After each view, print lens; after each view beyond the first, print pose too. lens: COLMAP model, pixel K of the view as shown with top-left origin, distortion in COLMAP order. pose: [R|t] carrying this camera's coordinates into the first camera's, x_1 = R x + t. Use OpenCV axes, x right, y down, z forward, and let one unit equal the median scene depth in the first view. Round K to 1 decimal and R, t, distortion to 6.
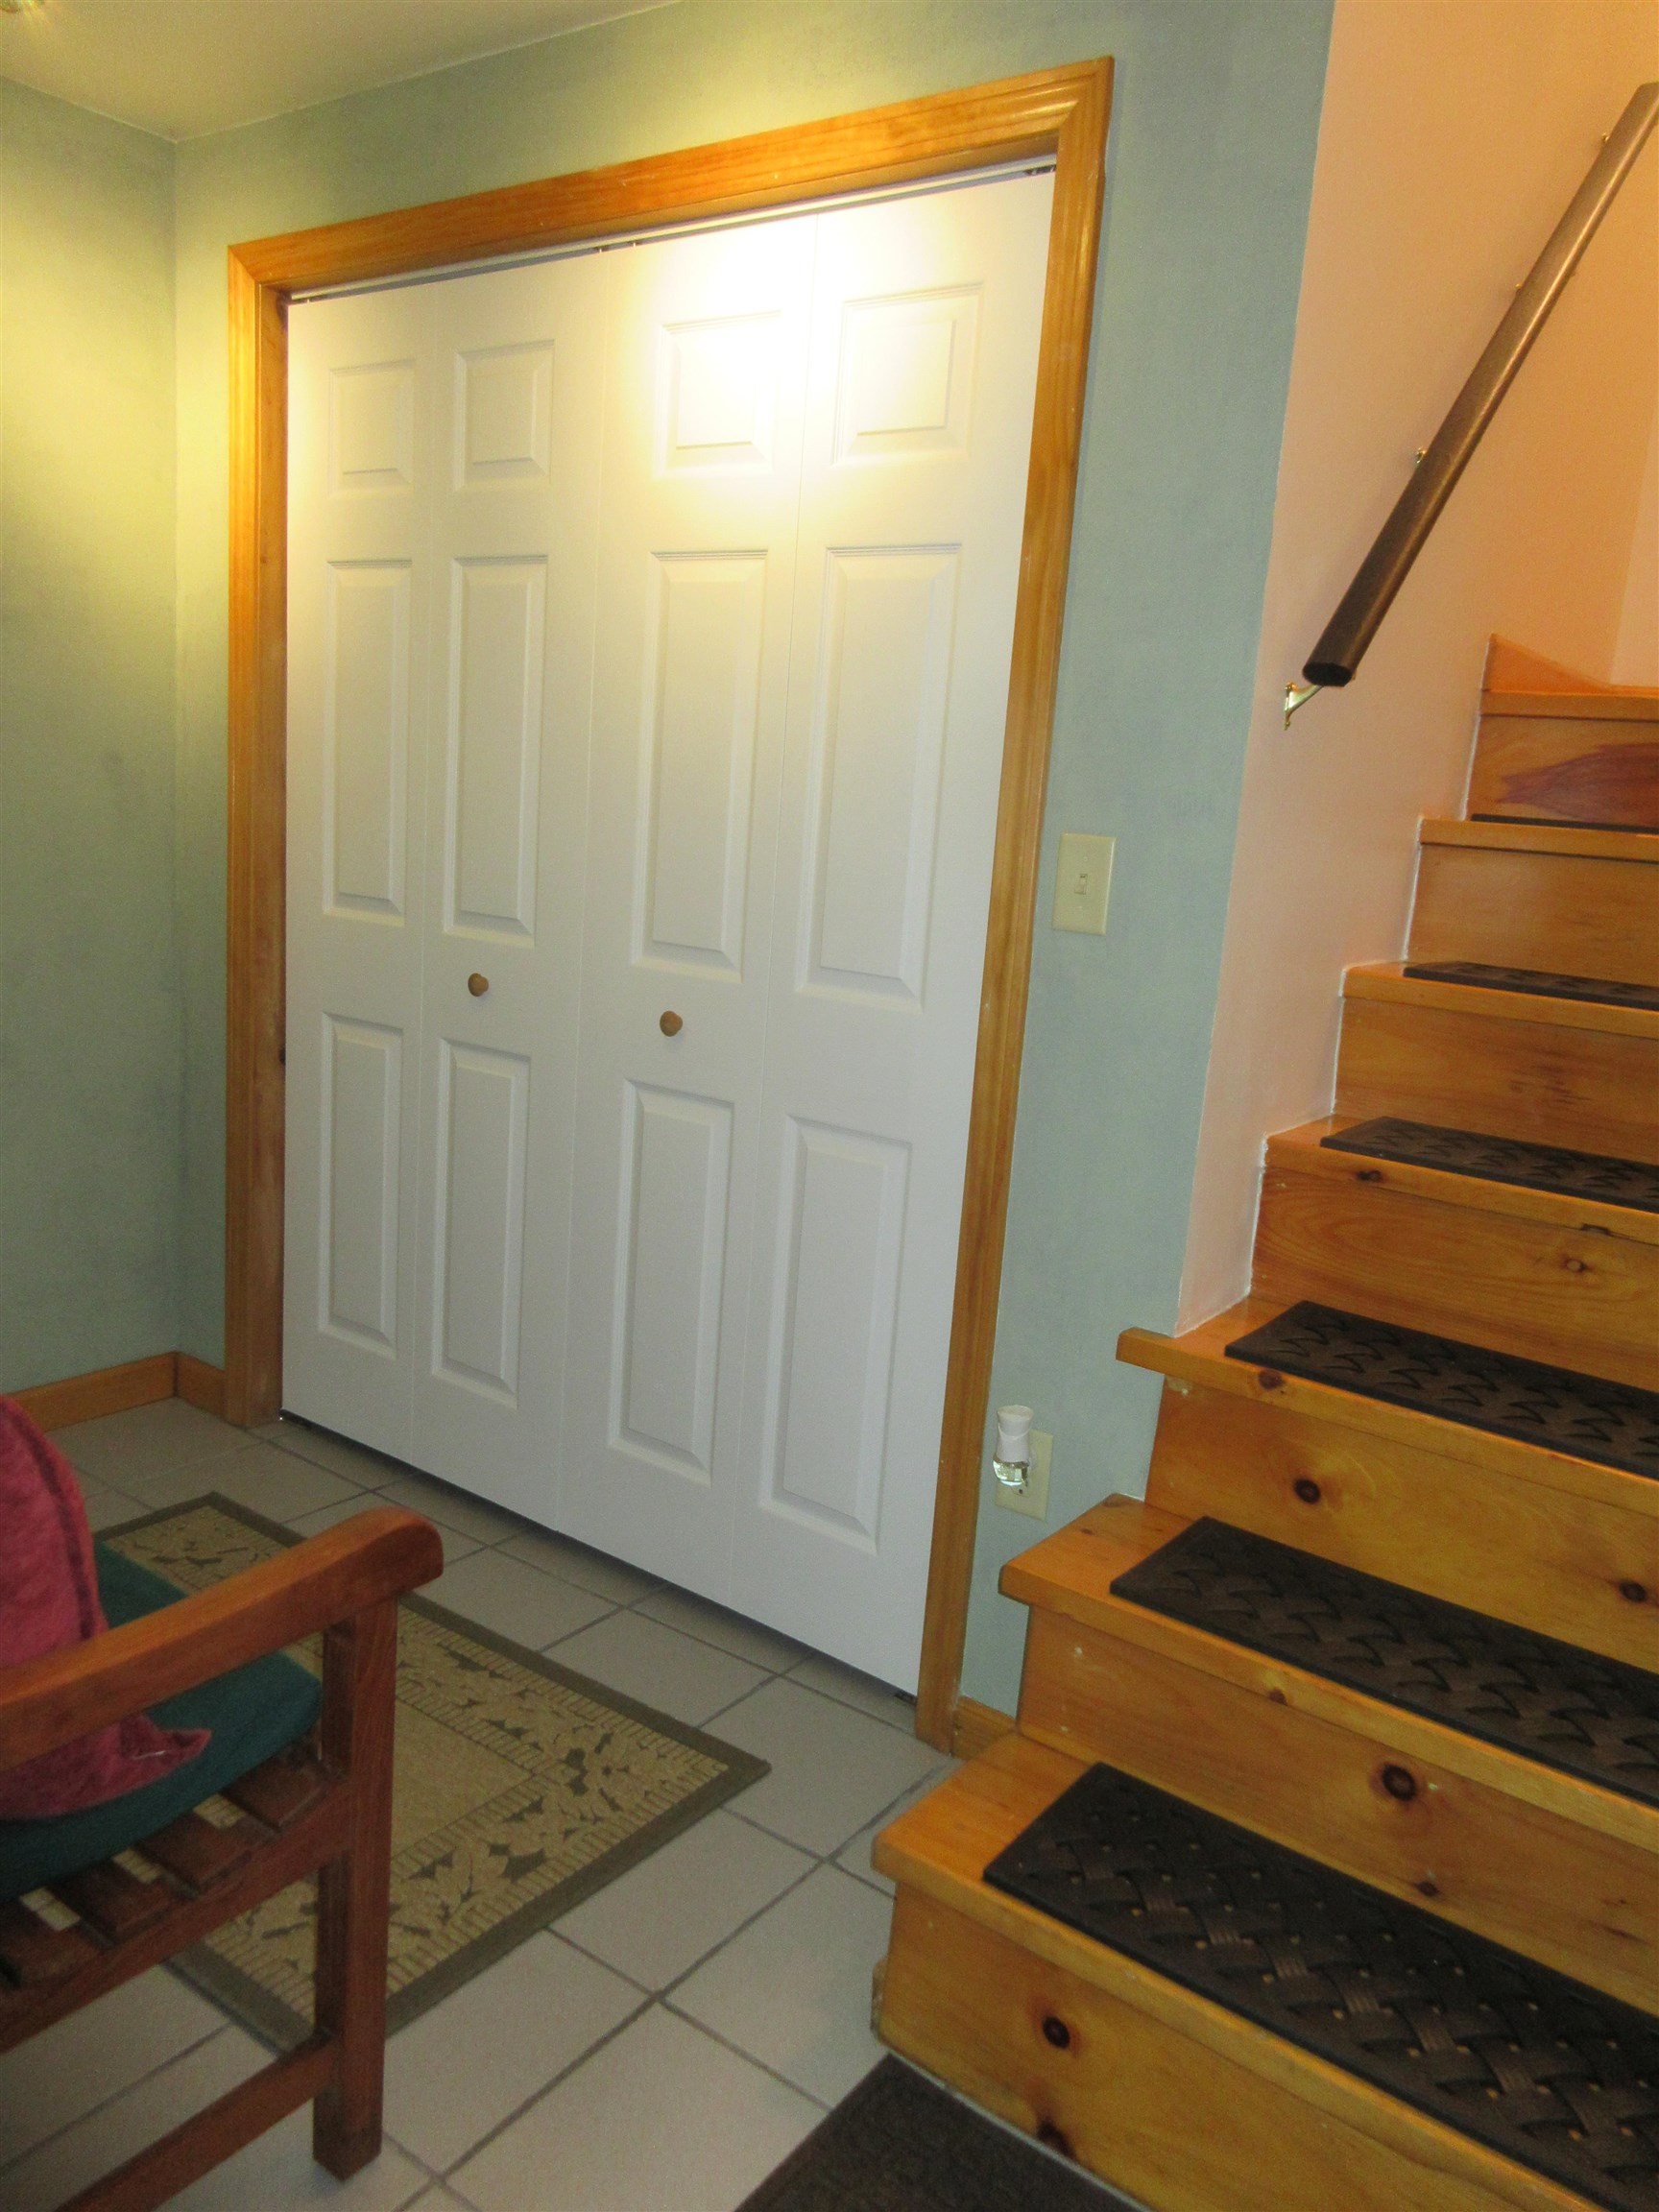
lens RADIAL K [[1647.0, 0, 827.6], [0, 1647.0, 1105.9], [0, 0, 1]] dist [0.001262, 0.000944]
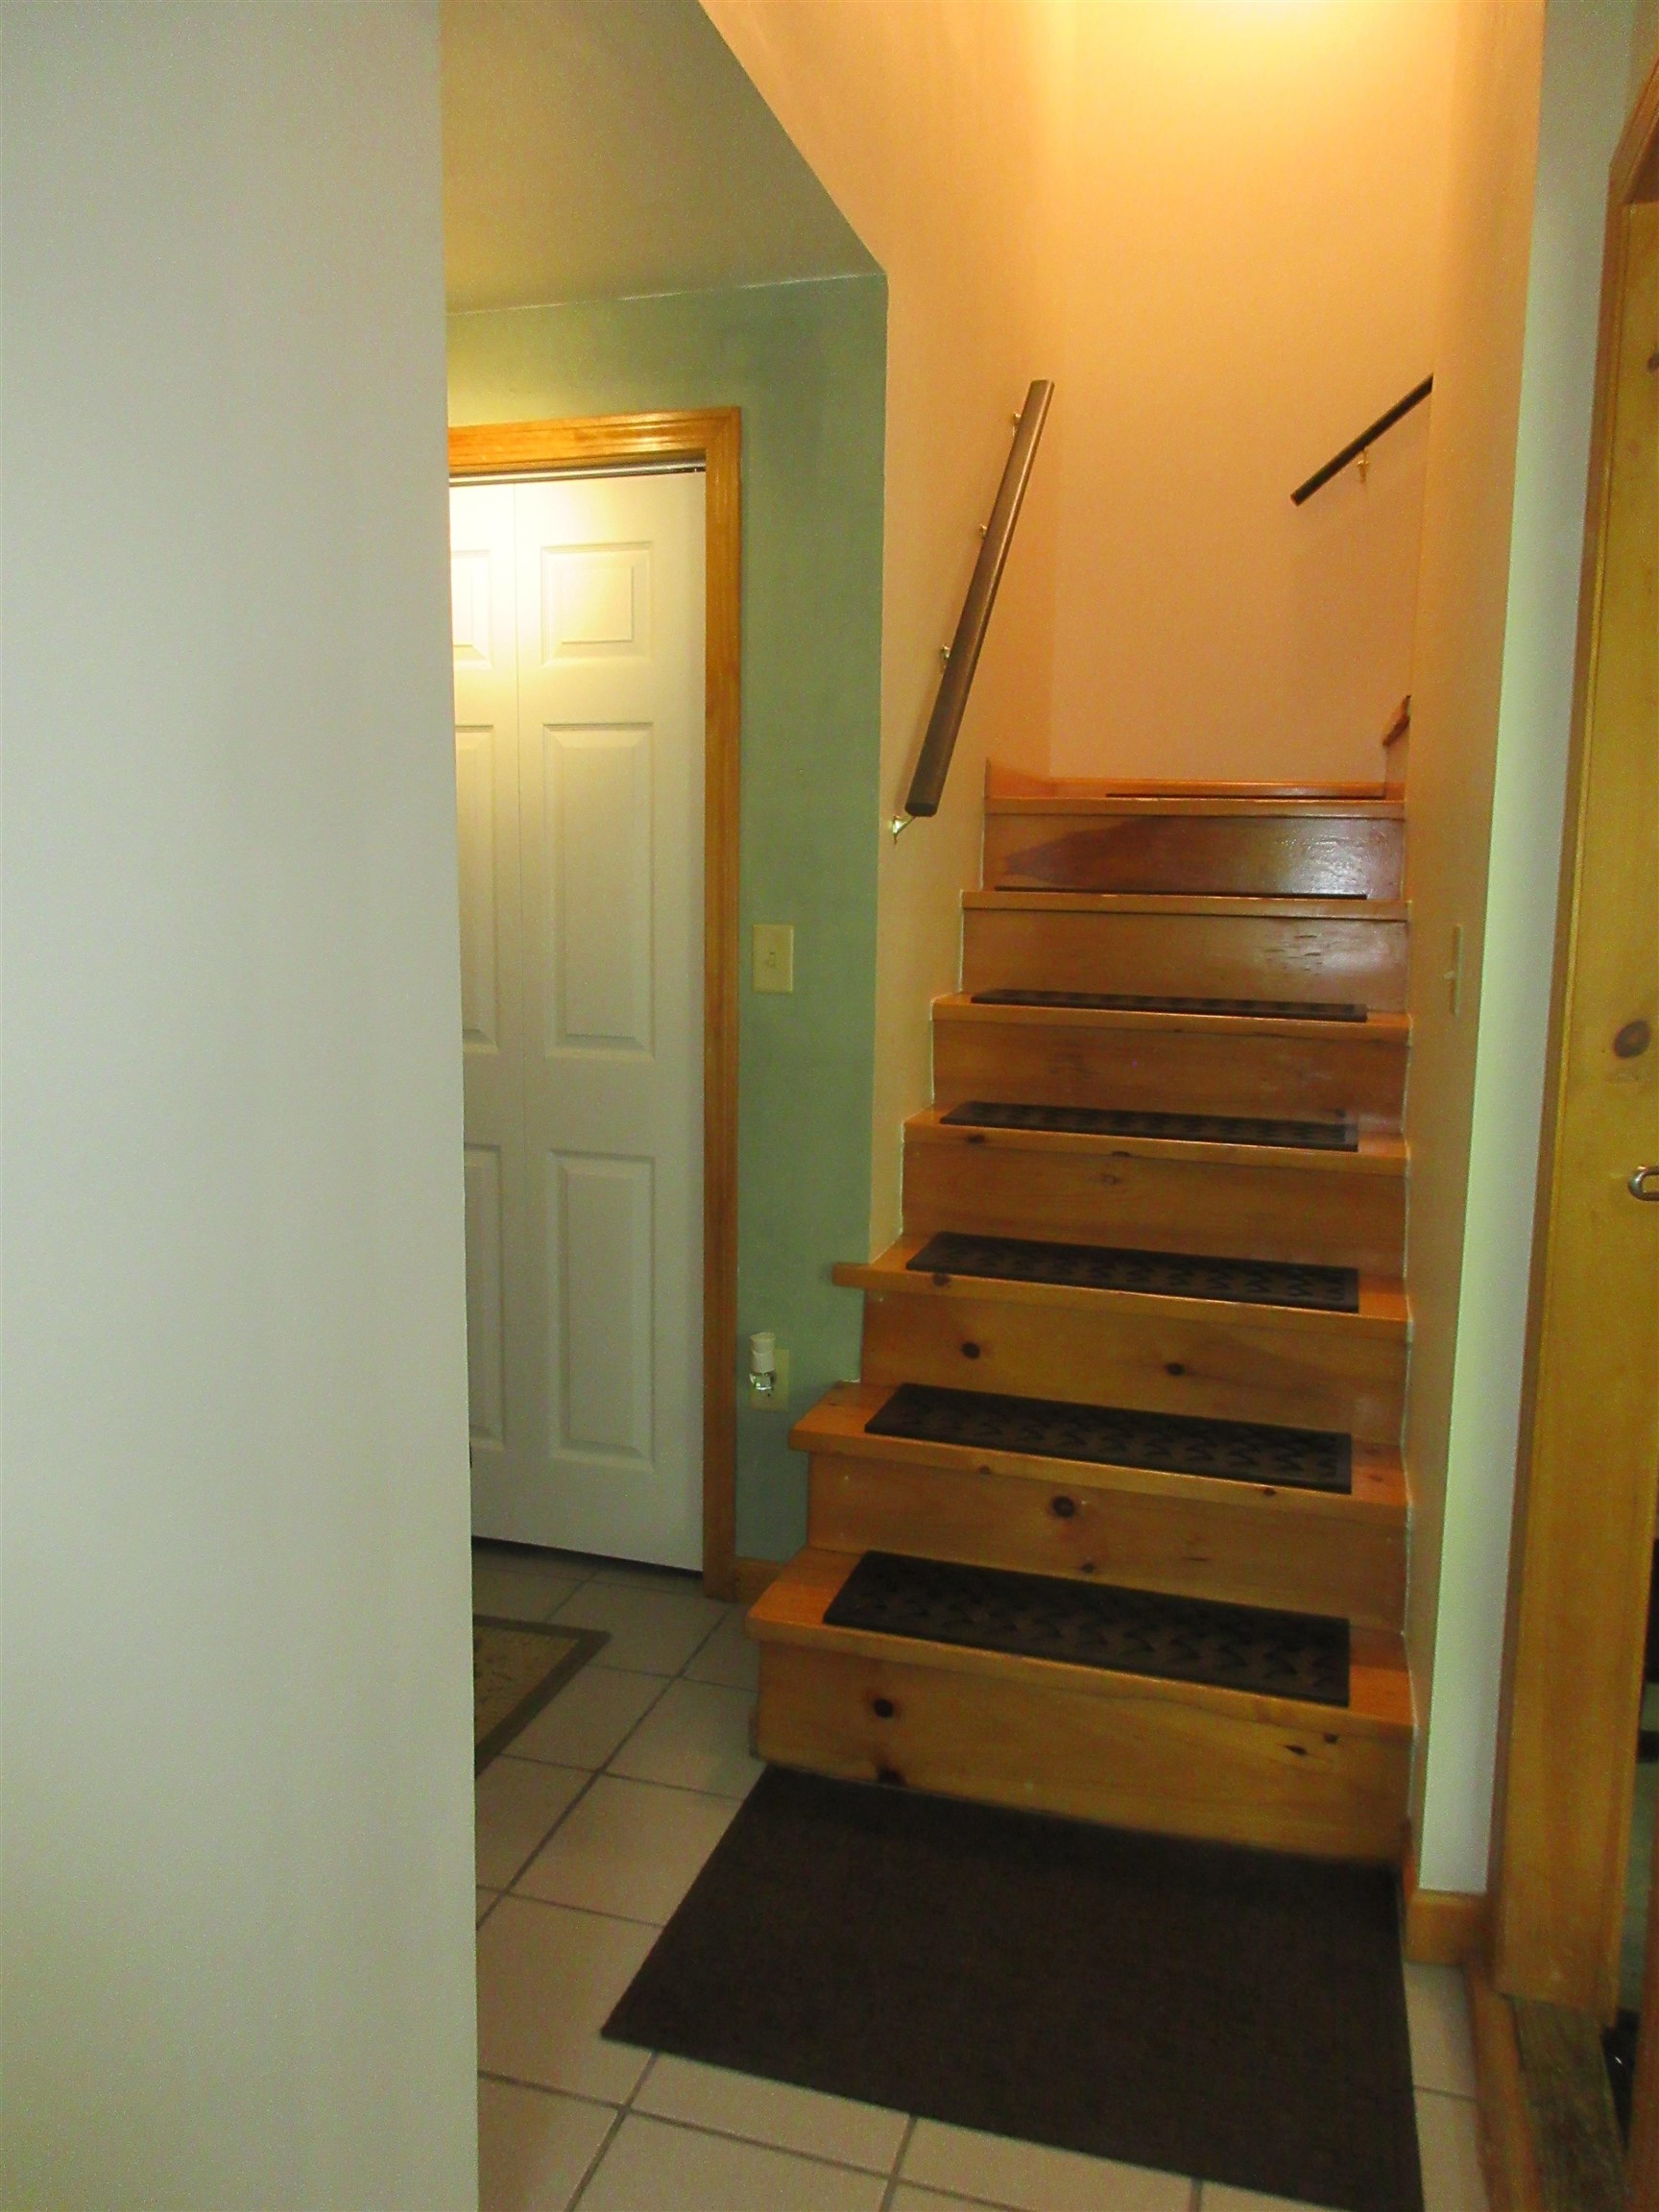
lens RADIAL K [[1647.0, 0, 827.1], [0, 1647.0, 1106.4], [0, 0, 1]] dist [0.001262, 0.000944]
pose [[0.941998, -0.107153, 0.318054, -0.263164], [0.117449, 0.992990, -0.013316, 0.017243], [-0.314398, 0.049899, 0.947979, -0.359673]]
